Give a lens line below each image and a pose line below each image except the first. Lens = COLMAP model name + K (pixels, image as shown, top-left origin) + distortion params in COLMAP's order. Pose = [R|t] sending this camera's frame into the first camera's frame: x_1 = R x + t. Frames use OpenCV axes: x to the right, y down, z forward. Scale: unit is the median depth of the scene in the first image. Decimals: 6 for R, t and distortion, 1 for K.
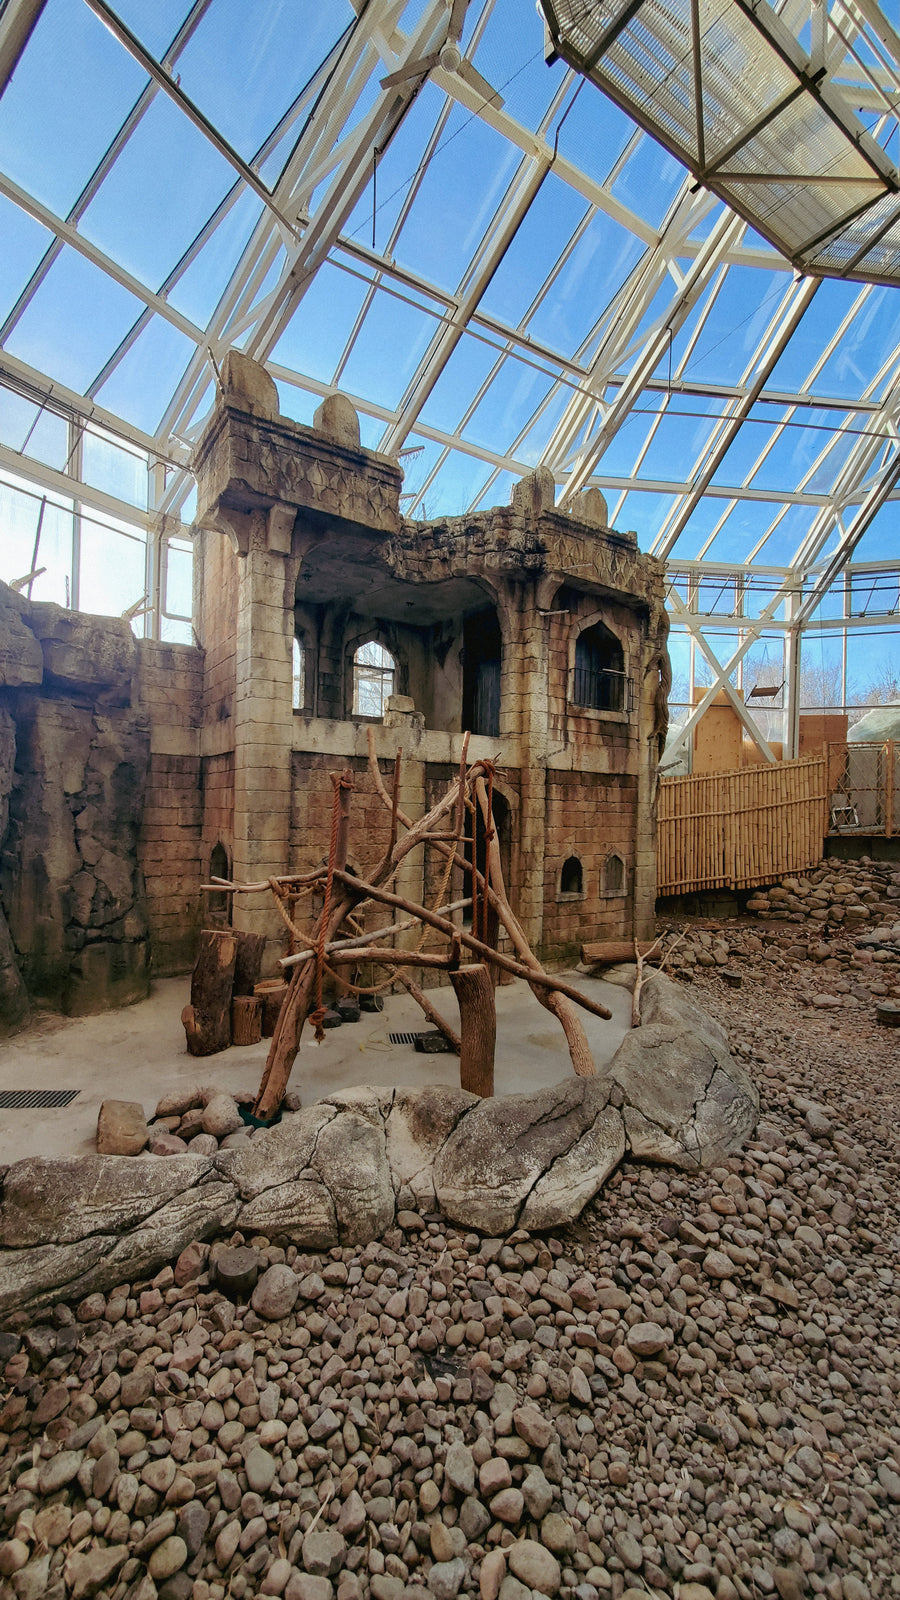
lens RADIAL K [[646.9, 0, 435.5], [0, 646.9, 803.2], [0, 0, 1]] dist [0.018162, -0.008243]
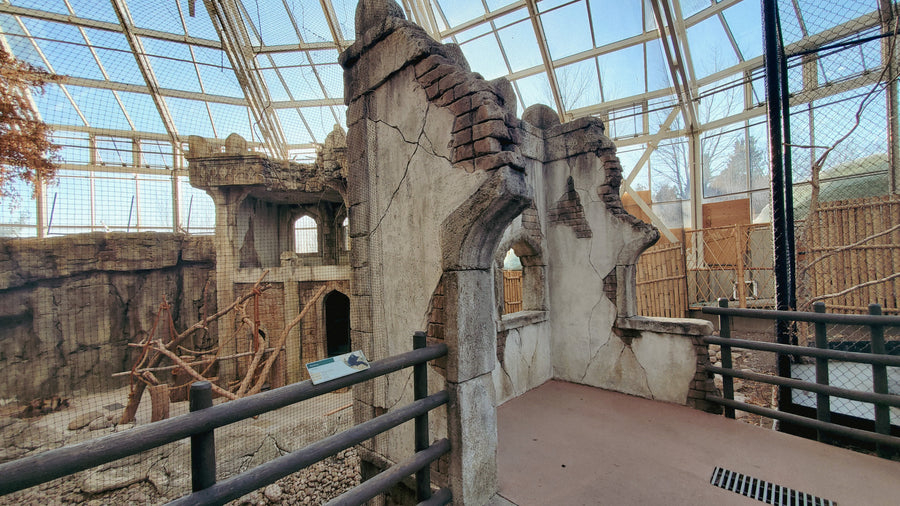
lens RADIAL K [[363.9, 0, 456.5], [0, 363.9, 264.3], [0, 0, 1]] dist [0.018162, -0.008243]
pose [[0.797559, -0.050604, -0.601114, 1.065590], [0.054360, 0.998450, -0.011928, -0.074423], [0.600786, -0.023163, 0.799074, 0.341335]]
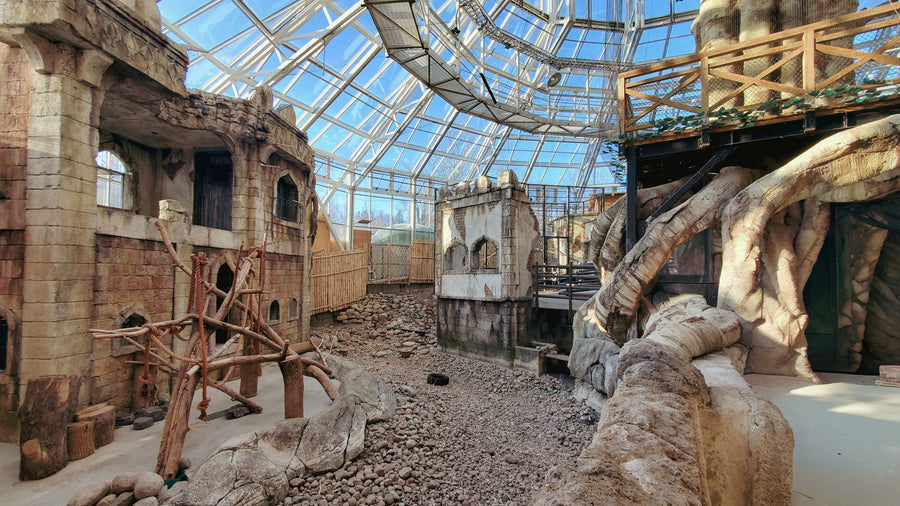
lens RADIAL K [[363.9, 0, 456.5], [0, 363.9, 264.3], [0, 0, 1]] dist [0.018162, -0.008243]
pose [[0.619877, 0.009375, 0.784643, -0.301534], [-0.001932, 0.999944, -0.010422, -0.009287], [-0.784697, 0.004944, 0.619860, -0.043168]]
